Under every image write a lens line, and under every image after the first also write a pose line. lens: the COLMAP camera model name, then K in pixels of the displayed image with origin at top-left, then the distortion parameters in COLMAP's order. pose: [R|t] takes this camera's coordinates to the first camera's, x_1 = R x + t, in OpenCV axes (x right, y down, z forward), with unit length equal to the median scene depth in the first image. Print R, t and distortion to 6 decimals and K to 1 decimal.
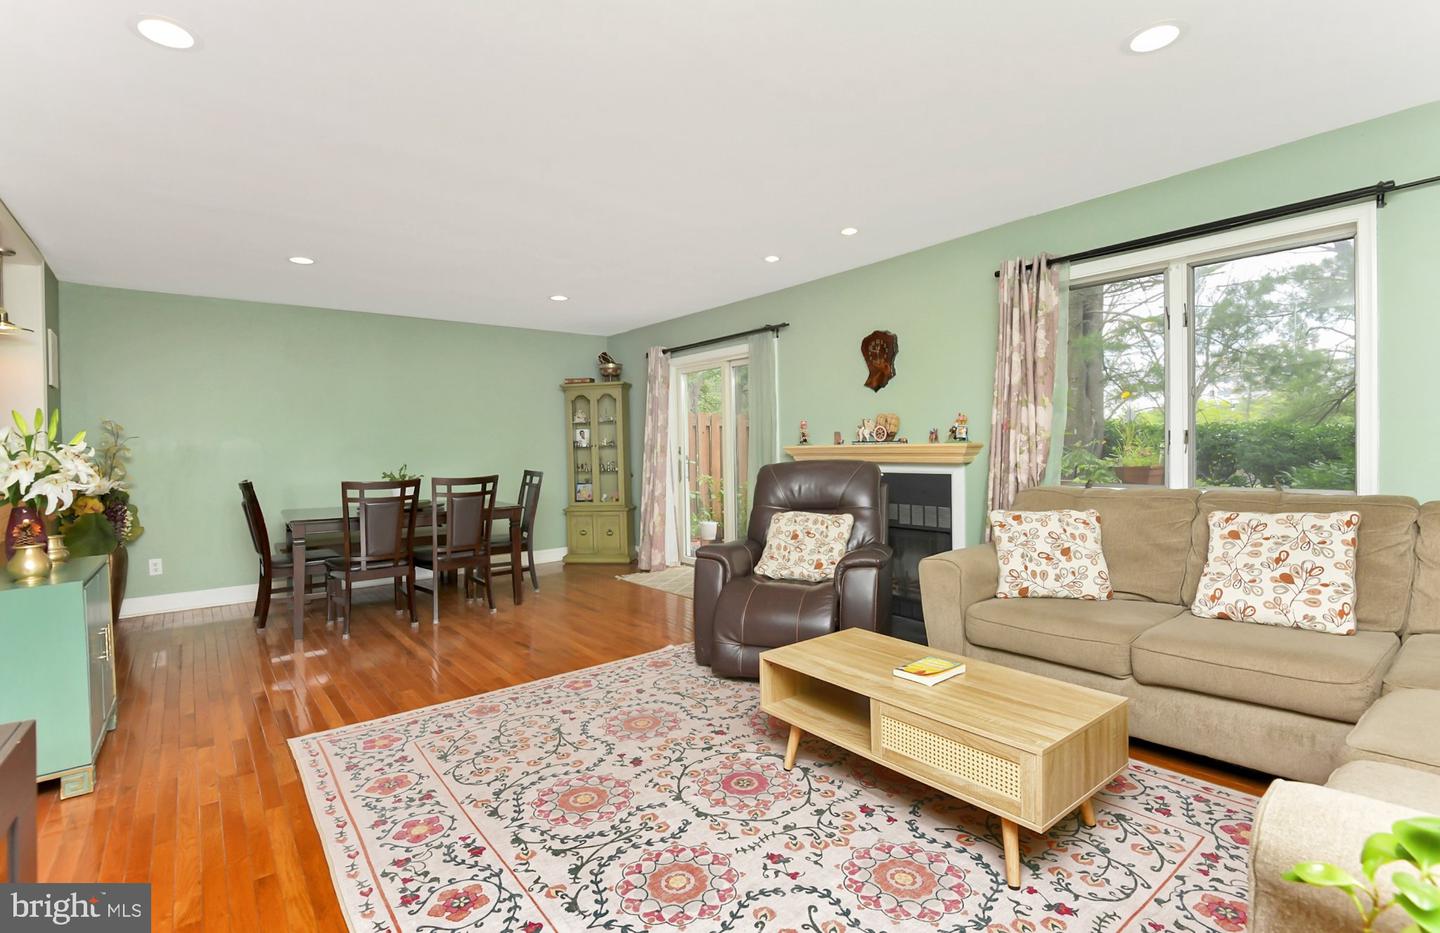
lens RADIAL K [[672.3, 0, 724.2], [0, 672.3, 466.4], [0, 0, 1]] dist [-0.002354, -0.004862]
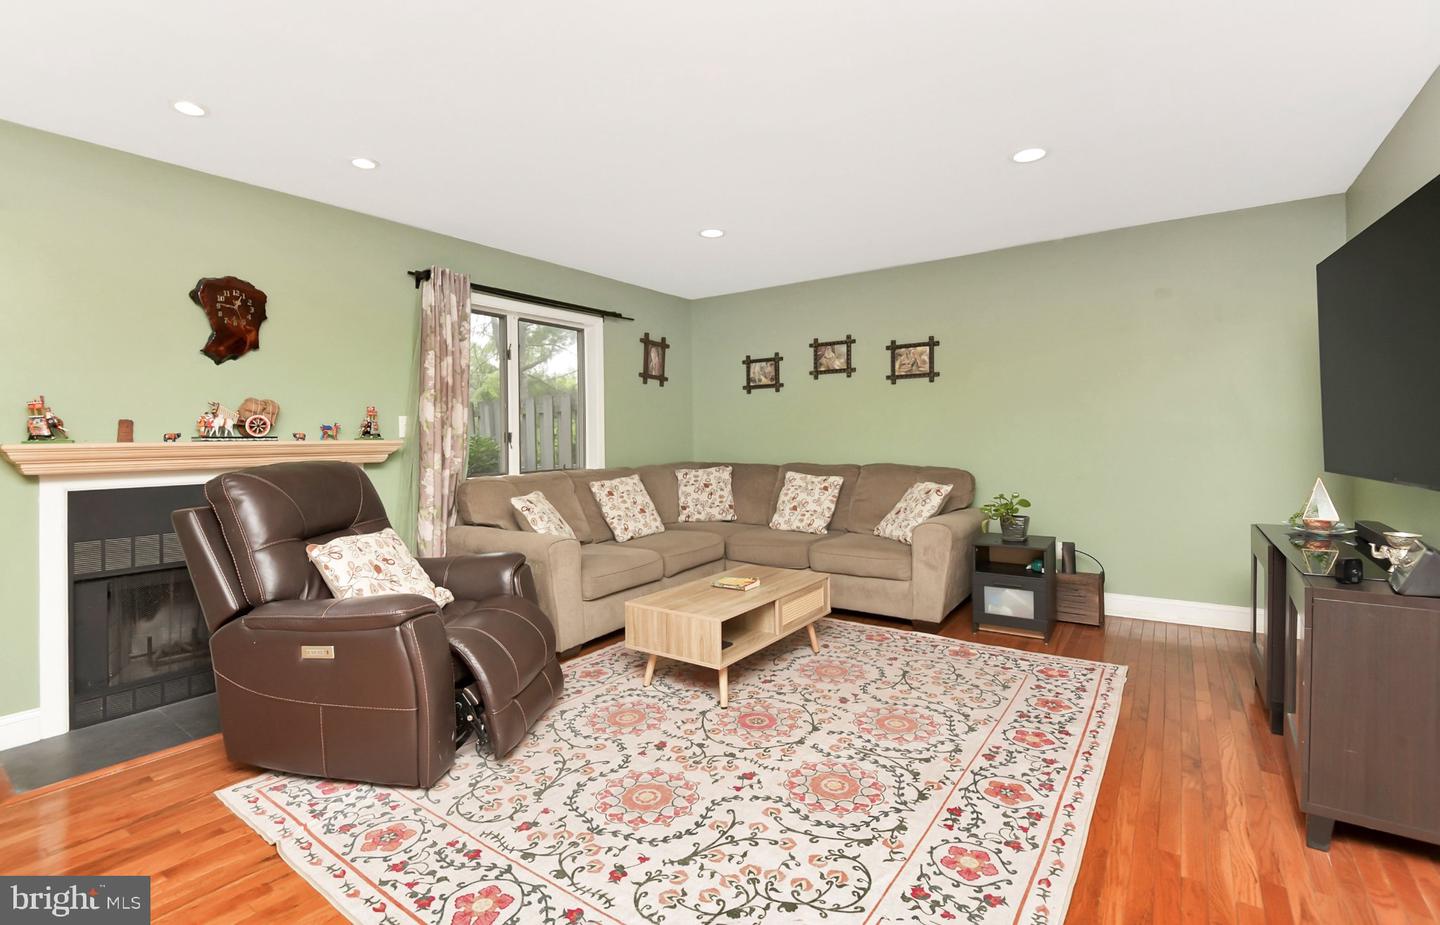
lens RADIAL K [[672.3, 0, 706.8], [0, 672.3, 432.6], [0, 0, 1]] dist [-0.002354, -0.004862]
pose [[-0.279659, 0.022952, 0.959825, -1.134674], [0.040114, 0.999121, -0.012204, -0.027232], [-0.959261, 0.035090, -0.280334, 1.451052]]
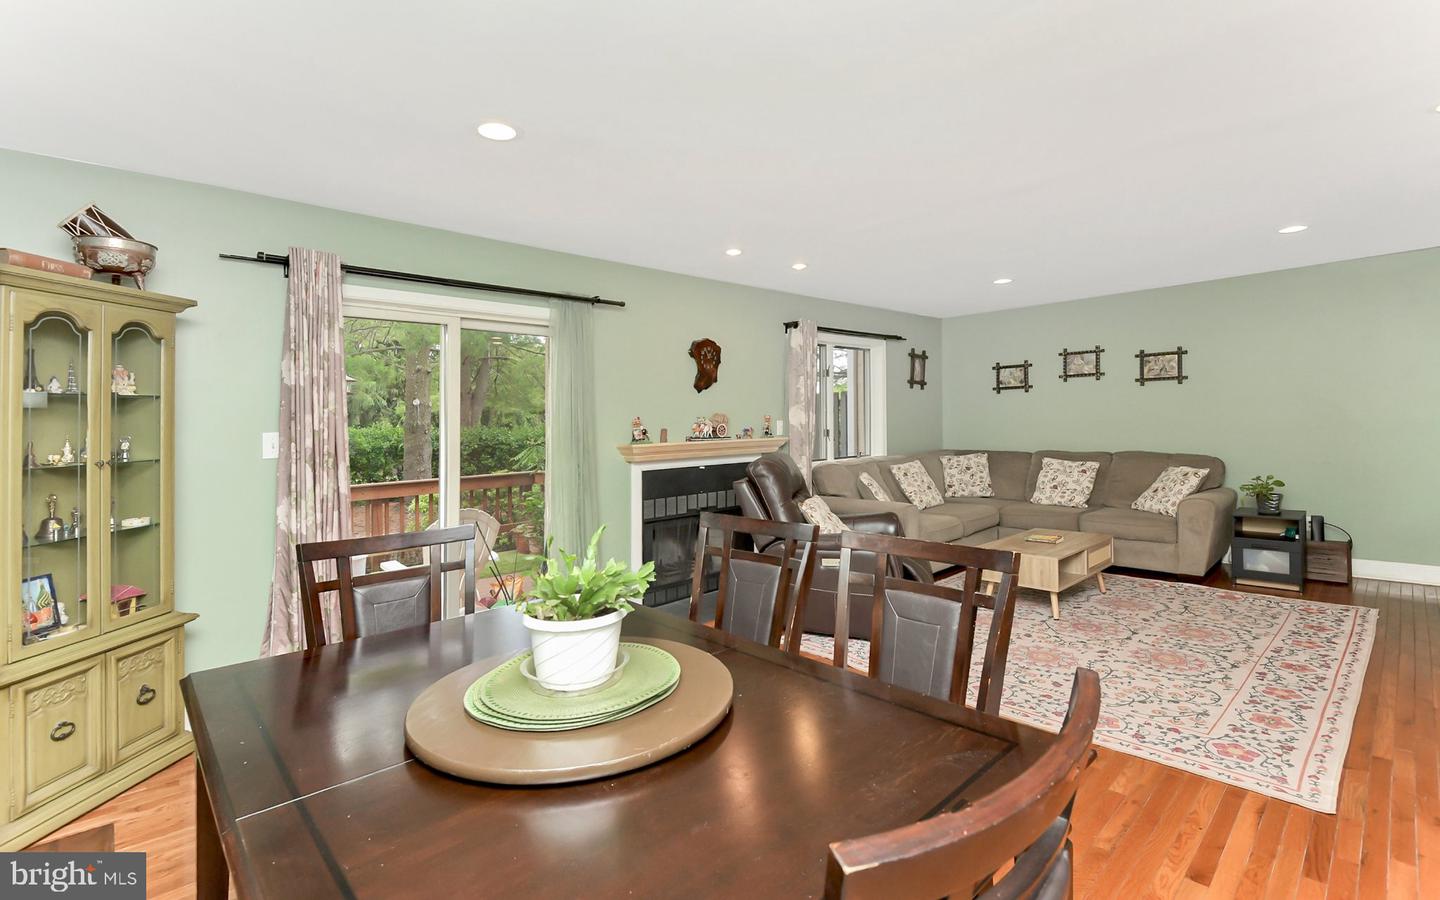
lens RADIAL K [[660.8, 0, 642.7], [0, 660.8, 420.0], [0, 0, 1]] dist [-0.037417, 0.001646]
pose [[-0.010058, 0.018461, 0.999779, -1.725607], [0.050621, 0.998557, -0.017930, -0.103555], [-0.998667, 0.050430, -0.010978, 2.234018]]
